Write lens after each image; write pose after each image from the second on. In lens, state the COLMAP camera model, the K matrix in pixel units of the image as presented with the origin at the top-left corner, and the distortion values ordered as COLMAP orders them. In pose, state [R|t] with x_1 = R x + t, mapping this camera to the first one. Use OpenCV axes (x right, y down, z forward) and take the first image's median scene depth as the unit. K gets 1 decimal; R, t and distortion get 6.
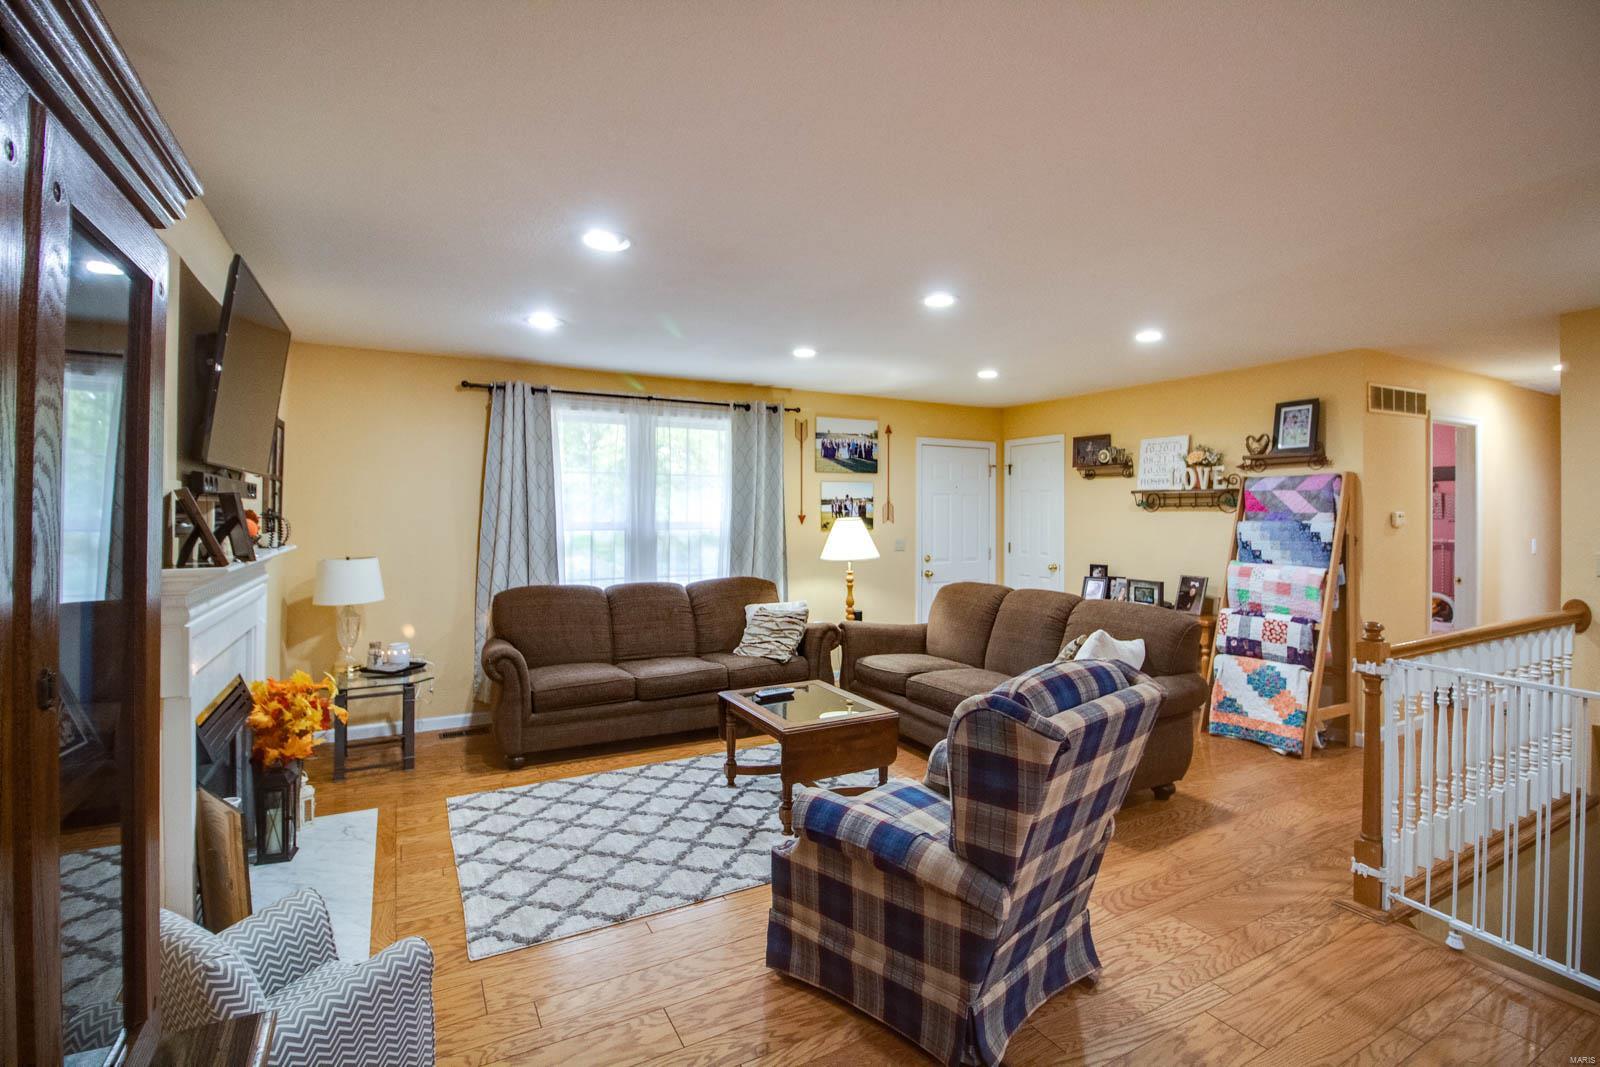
lens RADIAL K [[748.1, 0, 804.8], [0, 748.1, 519.2], [0, 0, 1]] dist [0.002743, -0.000273]
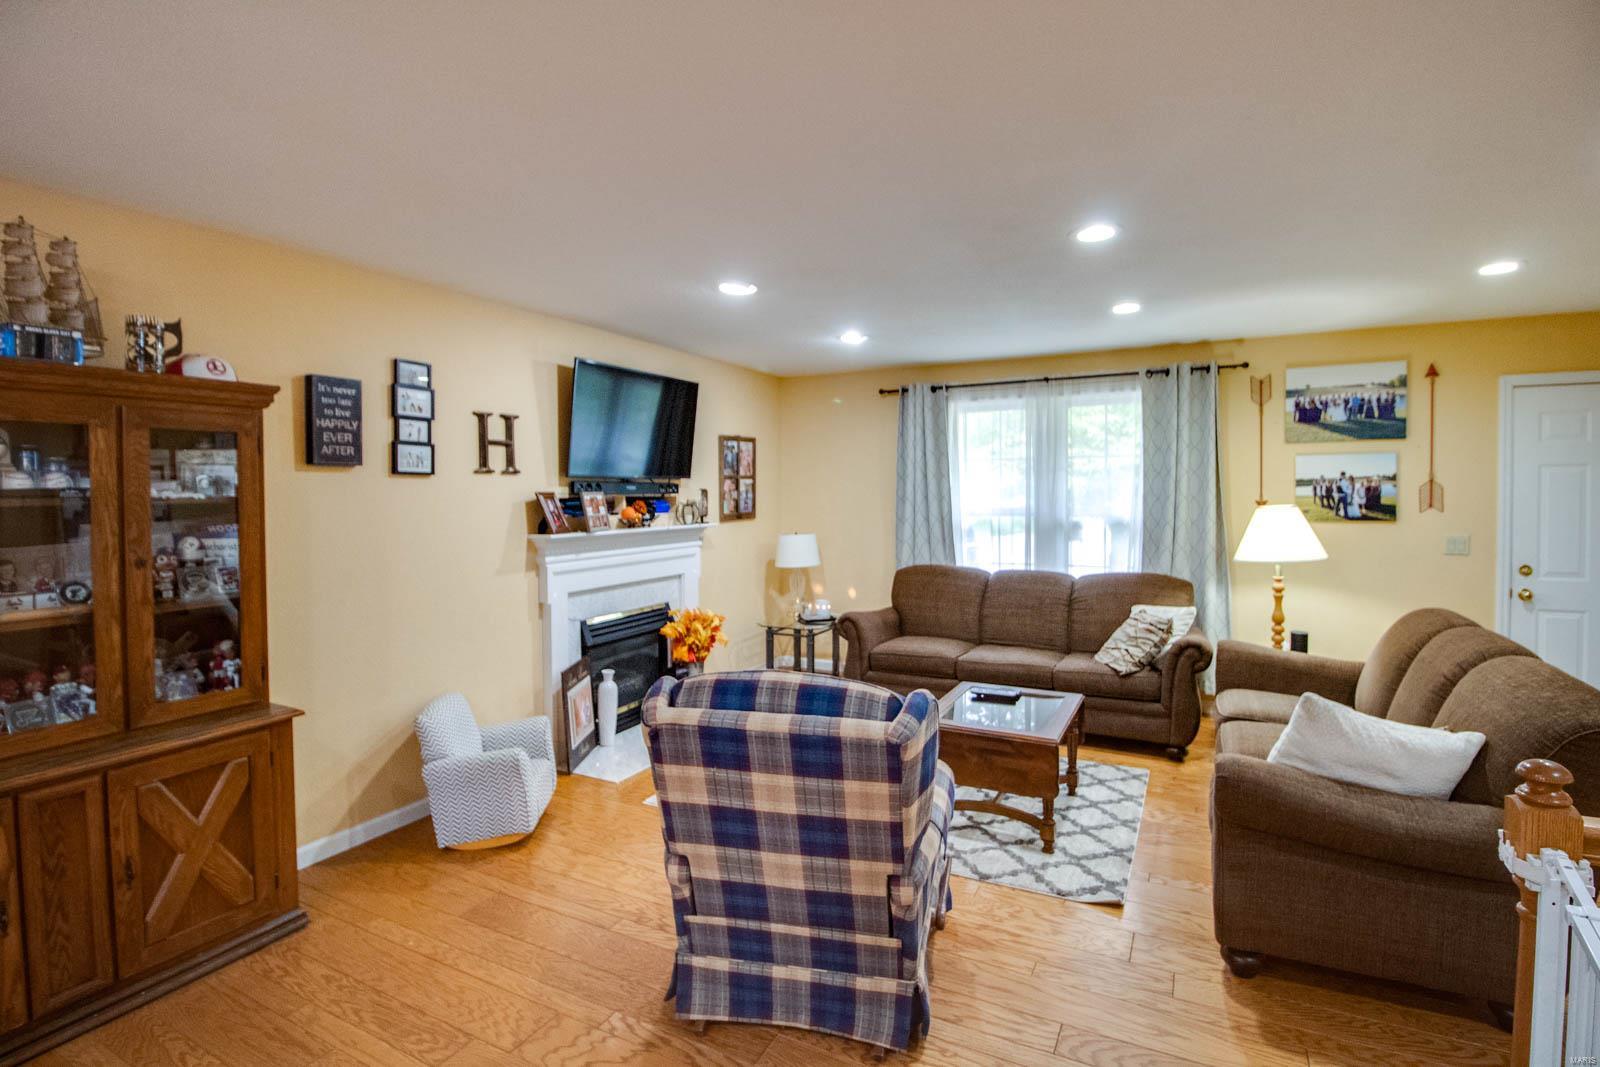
lens RADIAL K [[748.1, 0, 808.2], [0, 748.1, 532.6], [0, 0, 1]] dist [0.002743, -0.000273]
pose [[0.565648, 0.038622, -0.823742, 0.371529], [0.001993, 0.998836, 0.048201, -0.010381], [0.824645, -0.028906, 0.564912, 0.176410]]
